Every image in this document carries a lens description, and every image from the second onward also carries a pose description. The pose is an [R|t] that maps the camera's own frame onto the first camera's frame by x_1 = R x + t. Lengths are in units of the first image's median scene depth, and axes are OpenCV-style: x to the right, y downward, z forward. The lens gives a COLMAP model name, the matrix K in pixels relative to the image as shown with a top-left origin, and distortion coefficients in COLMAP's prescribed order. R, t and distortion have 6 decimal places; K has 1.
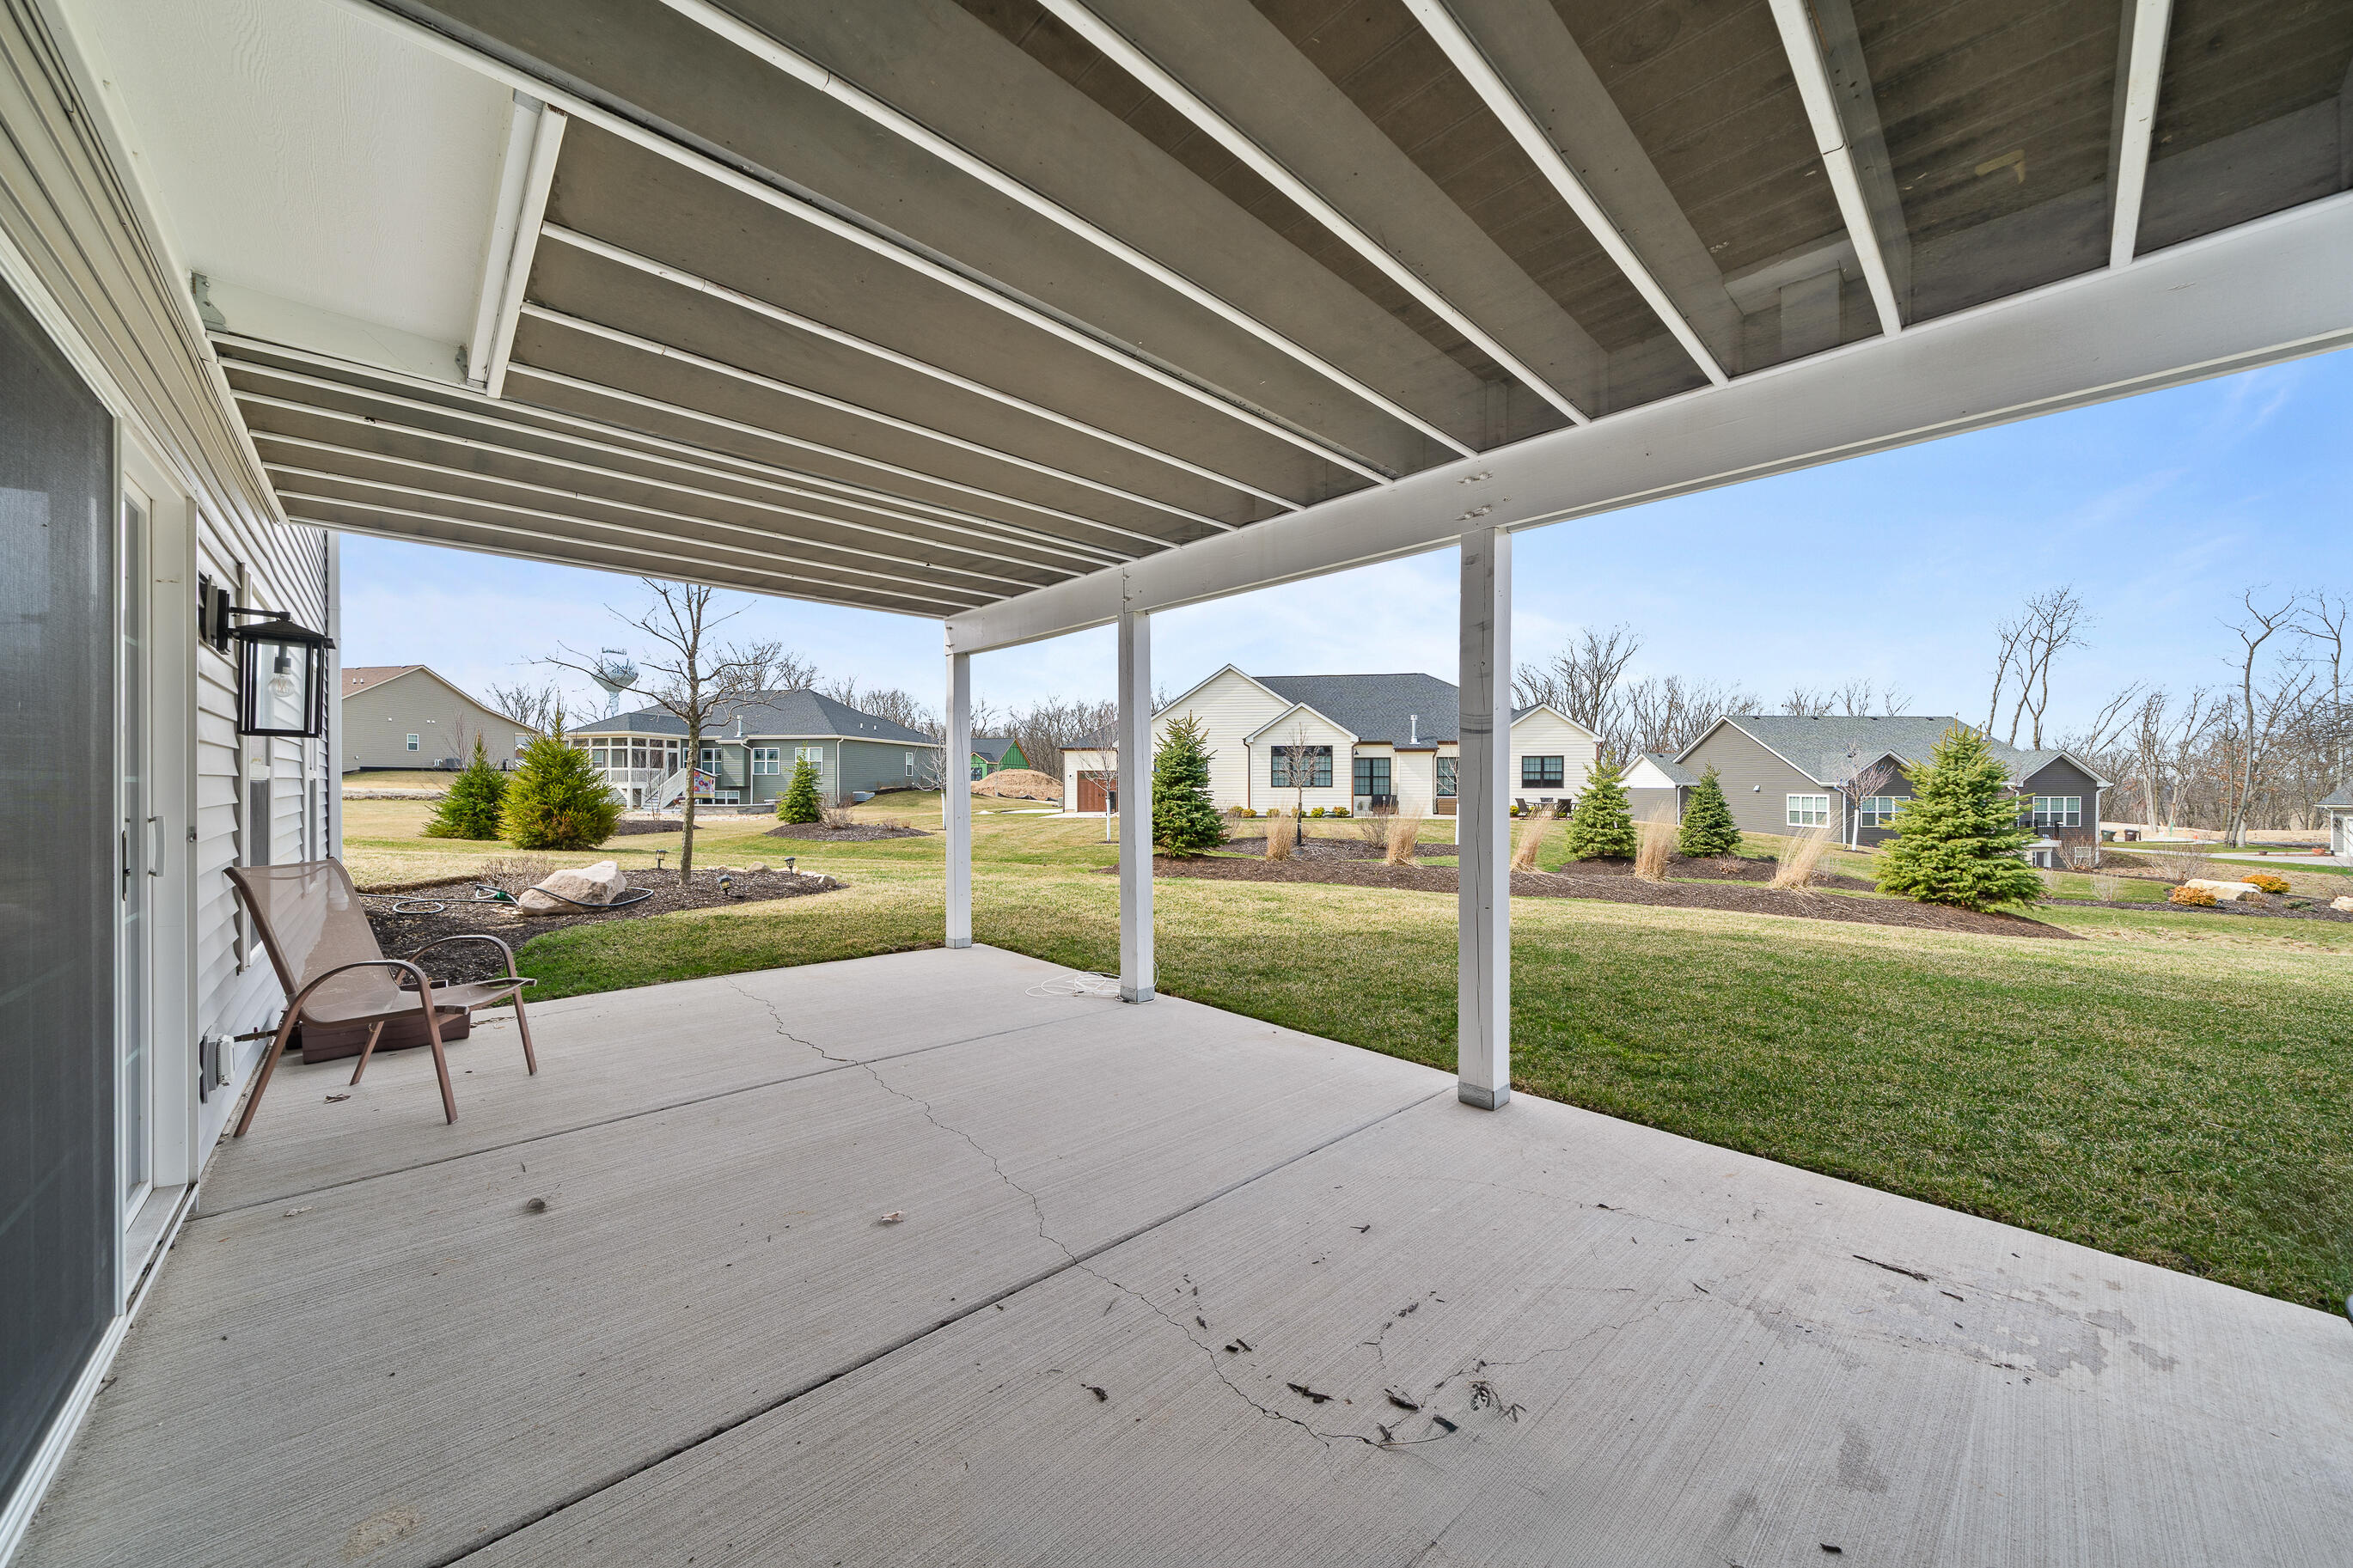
lens RADIAL K [[834.1, 0, 1161.8], [0, 834.1, 781.7], [0, 0, 1]] dist [-0.002361, -0.000328]
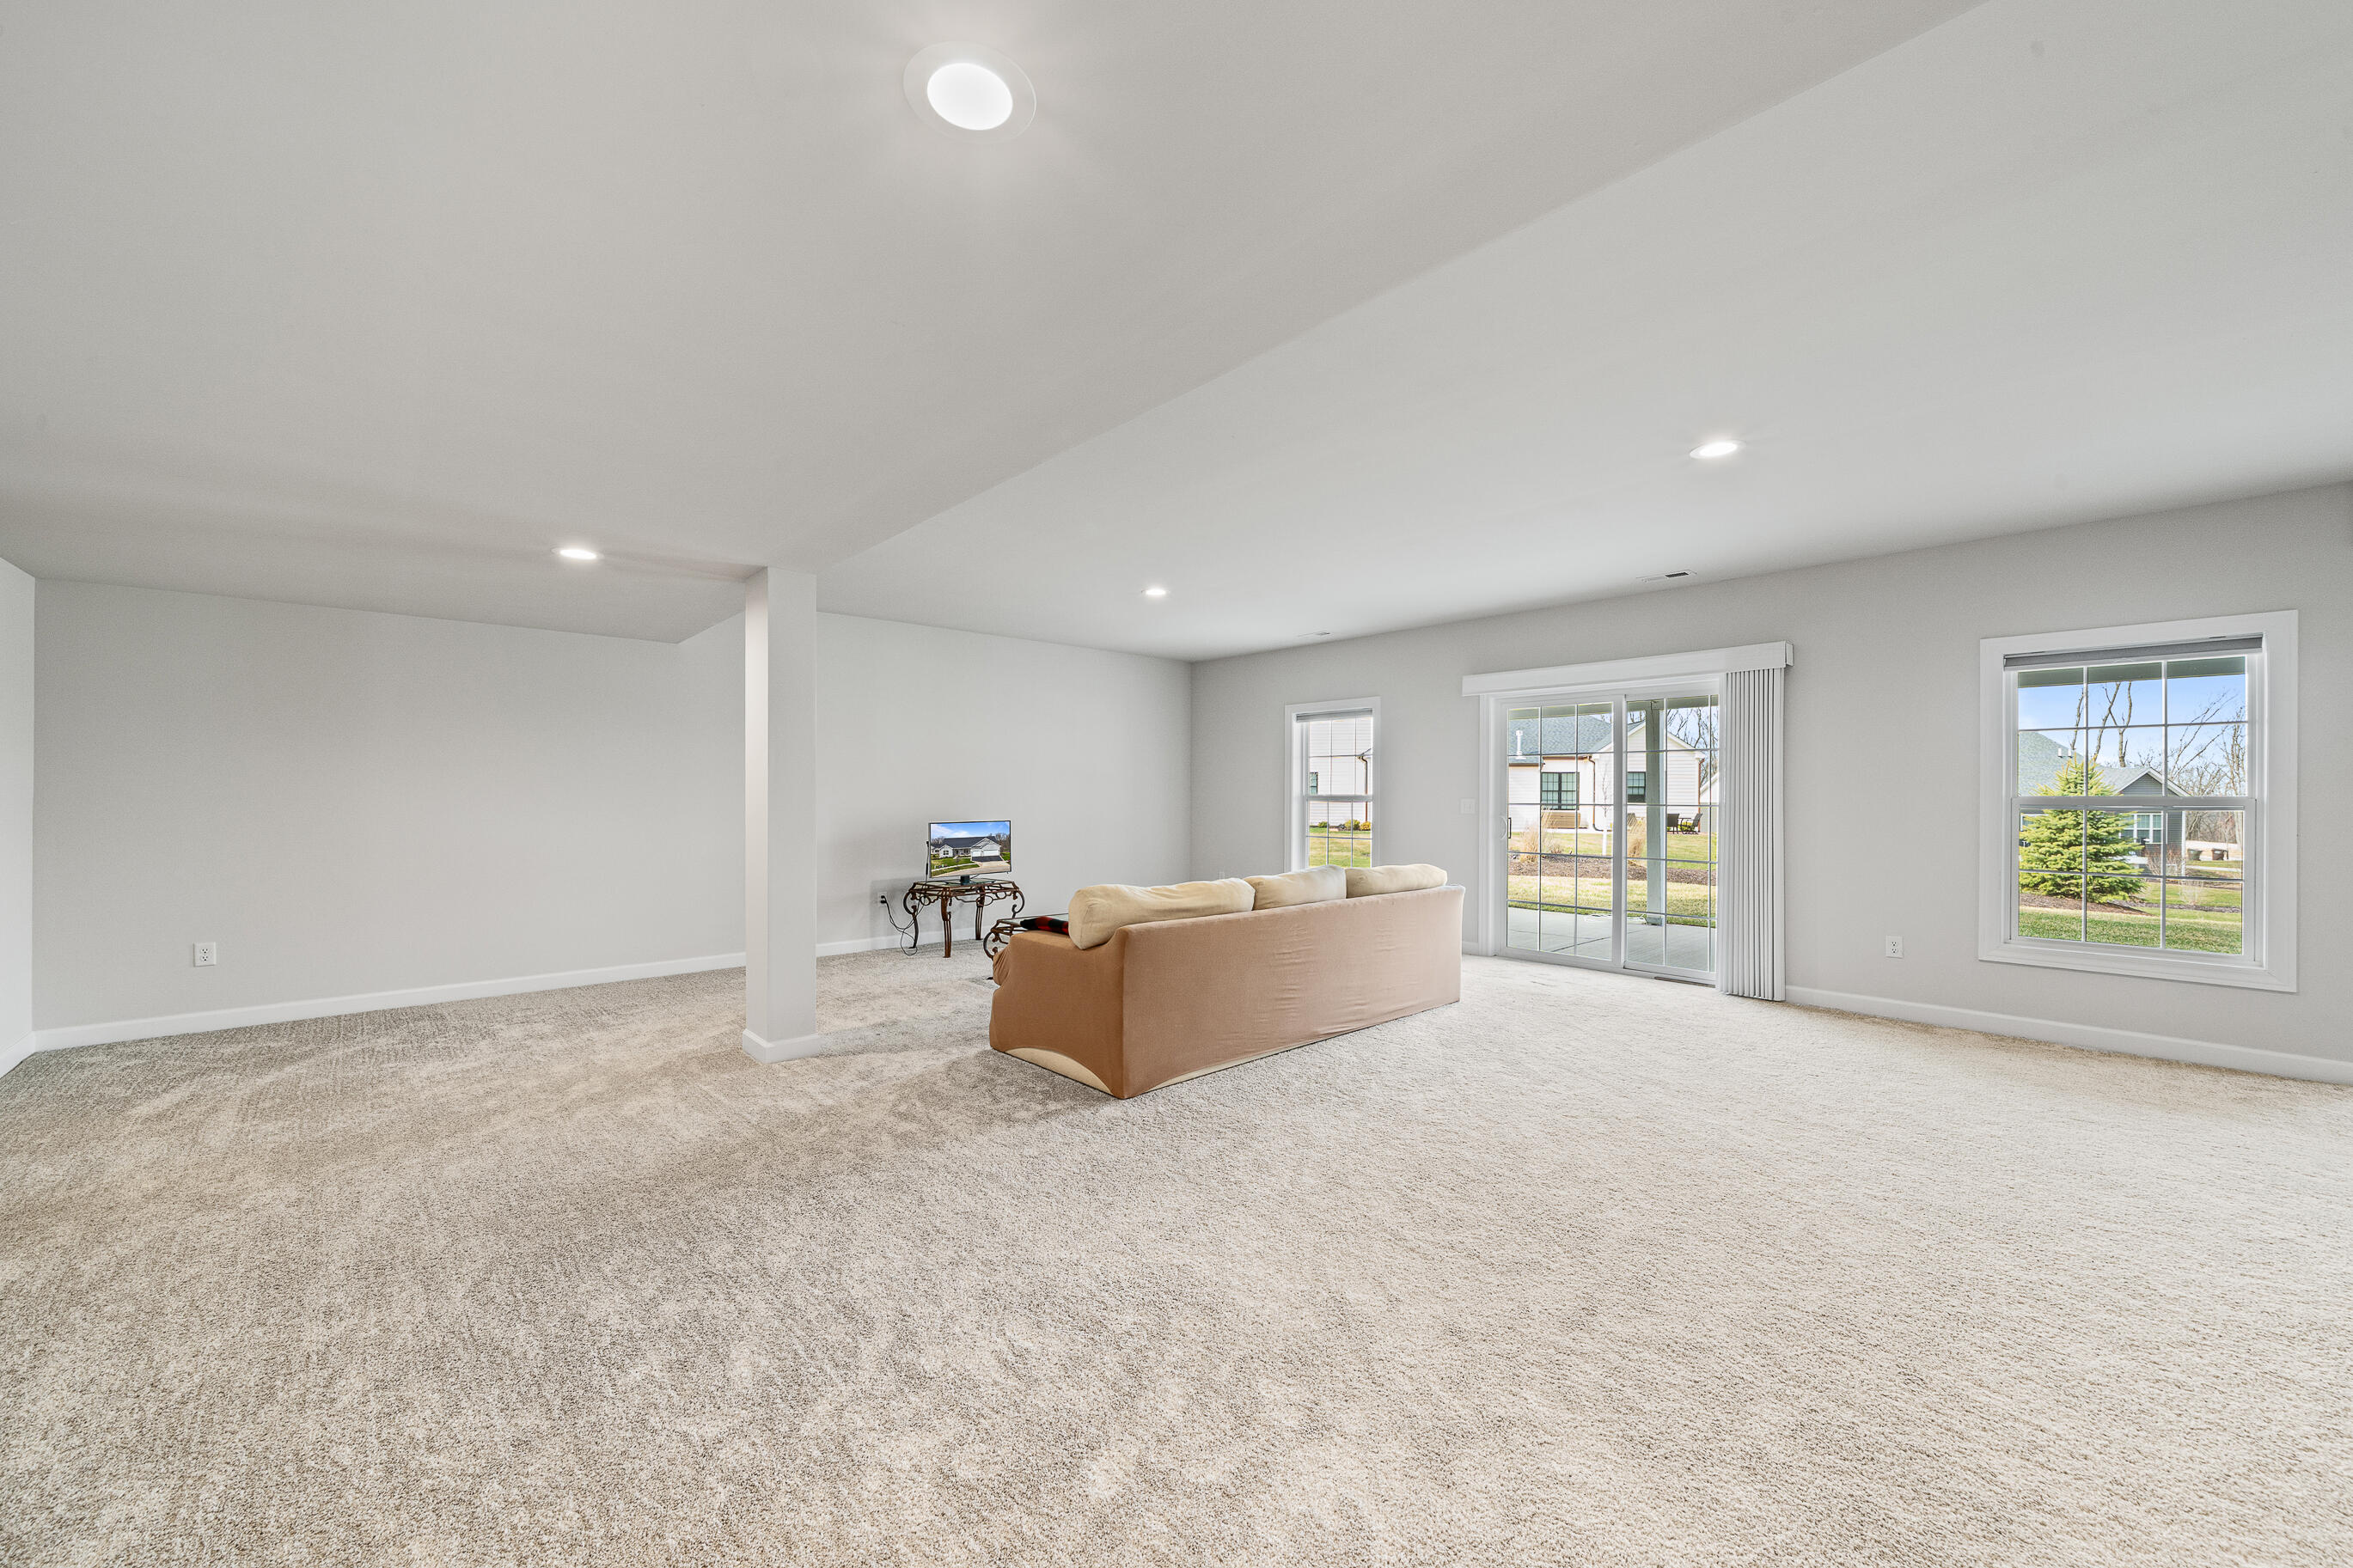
lens RADIAL K [[895.6, 0, 1198.7], [0, 895.6, 793.4], [0, 0, 1]] dist [-0.000356, 0.000052]
pose [[0.999924, 0.004523, 0.011467, -0.412408], [-0.004526, 0.999990, 0.000284, -0.007155], [-0.011466, -0.000335, 0.999934, -0.364014]]
